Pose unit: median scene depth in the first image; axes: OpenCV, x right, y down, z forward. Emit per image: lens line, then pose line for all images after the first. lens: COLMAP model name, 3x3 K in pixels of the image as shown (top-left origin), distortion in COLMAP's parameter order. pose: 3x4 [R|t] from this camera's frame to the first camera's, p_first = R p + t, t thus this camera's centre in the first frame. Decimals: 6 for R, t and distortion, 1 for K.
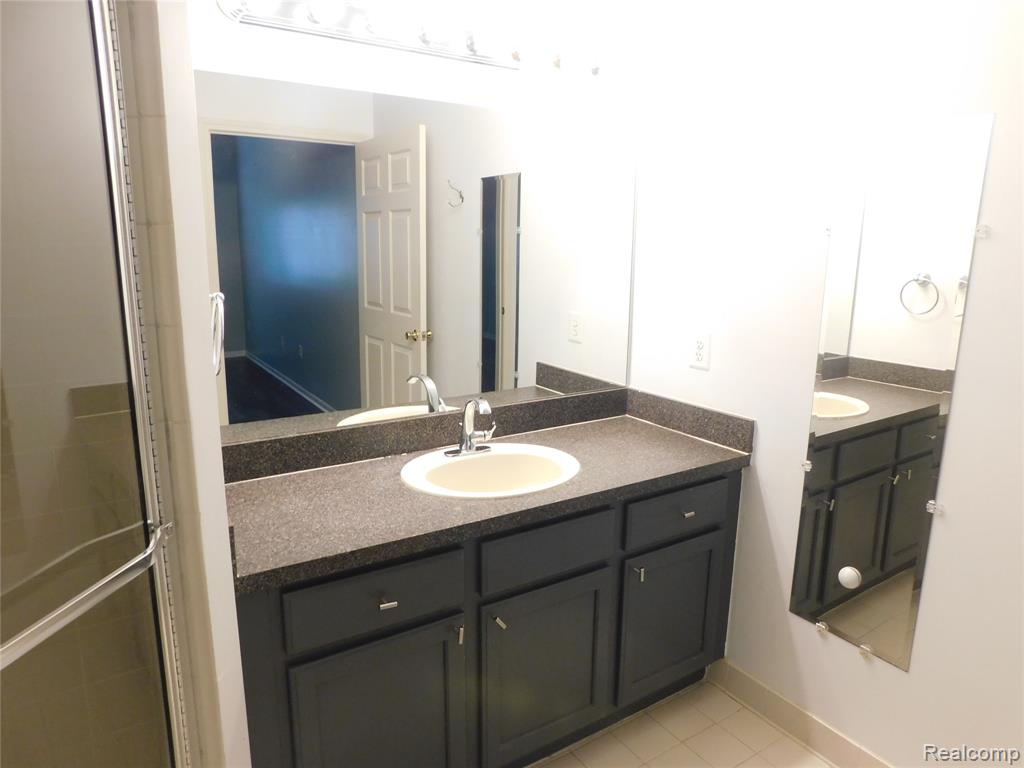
lens RADIAL K [[673.4, 0, 512.4], [0, 673.4, 383.6], [0, 0, 1]] dist [-0.072994, 0.055058]
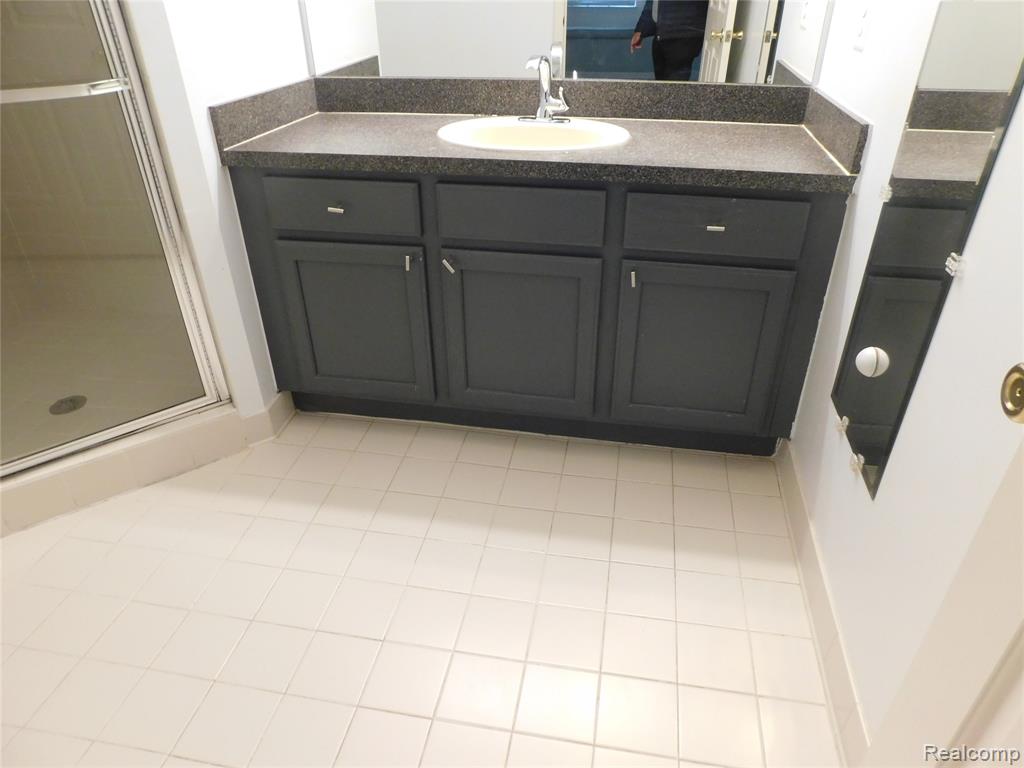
lens RADIAL K [[673.4, 0, 513.5], [0, 673.4, 384.2], [0, 0, 1]] dist [-0.072994, 0.055058]
pose [[0.726679, 0.348577, -0.591973, 0.599599], [-0.125585, 0.914591, 0.384386, 0.085805], [0.675401, -0.204982, 0.708390, 0.221052]]
